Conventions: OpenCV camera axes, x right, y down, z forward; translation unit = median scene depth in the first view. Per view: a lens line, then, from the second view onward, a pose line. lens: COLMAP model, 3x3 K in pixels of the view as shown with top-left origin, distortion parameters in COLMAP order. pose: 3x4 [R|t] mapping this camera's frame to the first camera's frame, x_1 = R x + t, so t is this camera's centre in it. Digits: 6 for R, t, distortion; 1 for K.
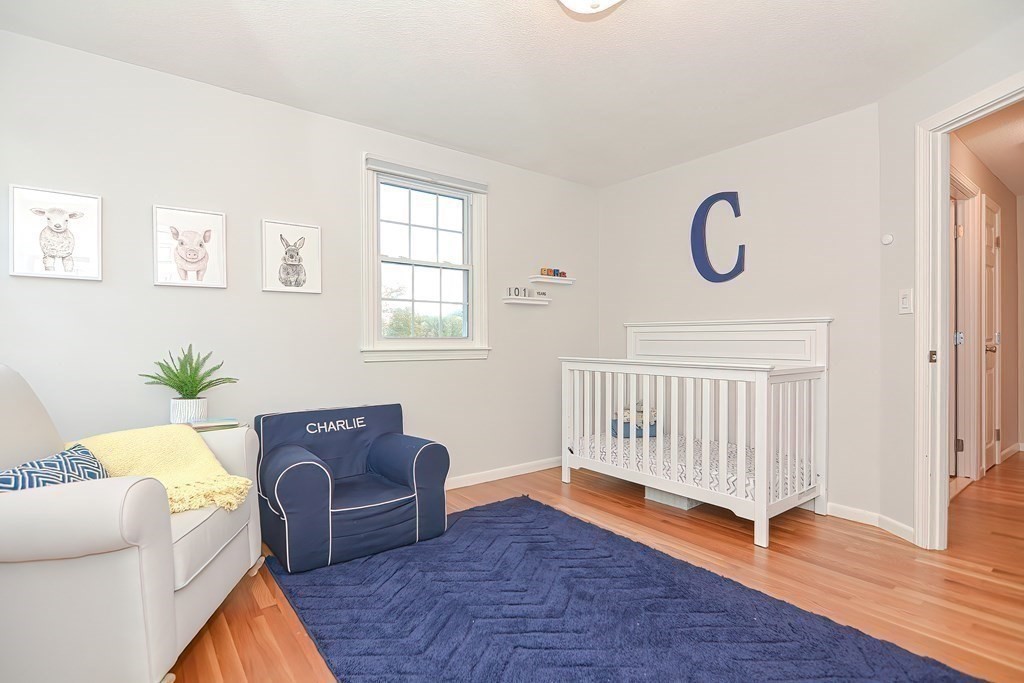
lens RADIAL K [[485.3, 0, 512.0], [0, 485.3, 341.5], [0, 0, 1]] dist [-0.001096, -0.000191]
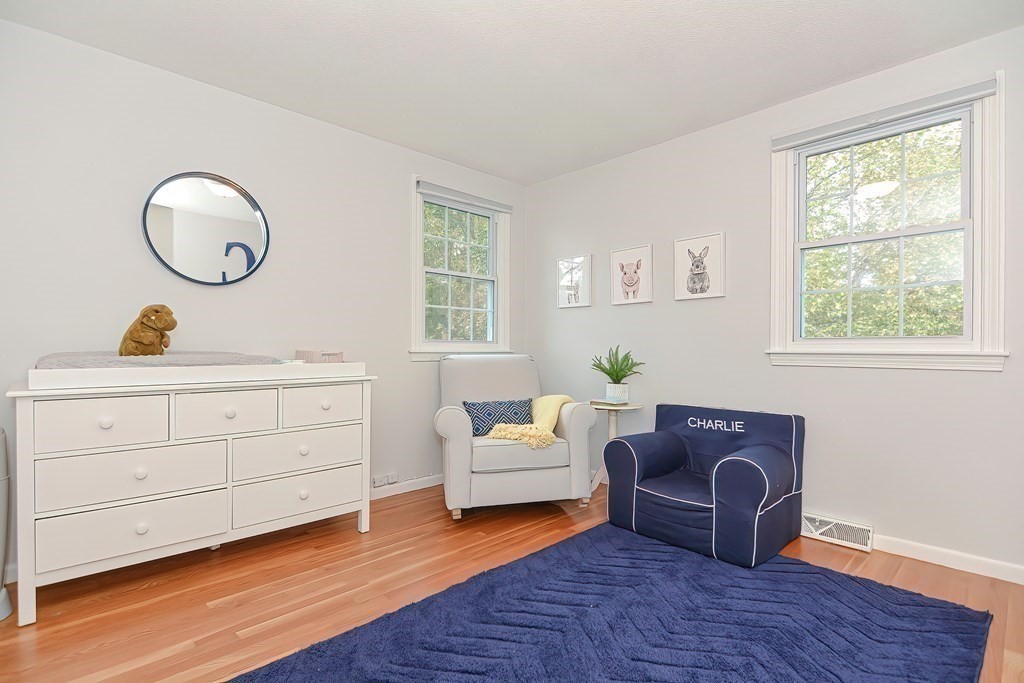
lens RADIAL K [[501.6, 0, 506.5], [0, 501.6, 340.5], [0, 0, 1]] dist [-0.002254, -0.000751]
pose [[0.103666, -0.005477, -0.994597, 0.653377], [0.004677, 0.999976, -0.005020, -0.001942], [0.994601, -0.004131, 0.103689, 0.452810]]
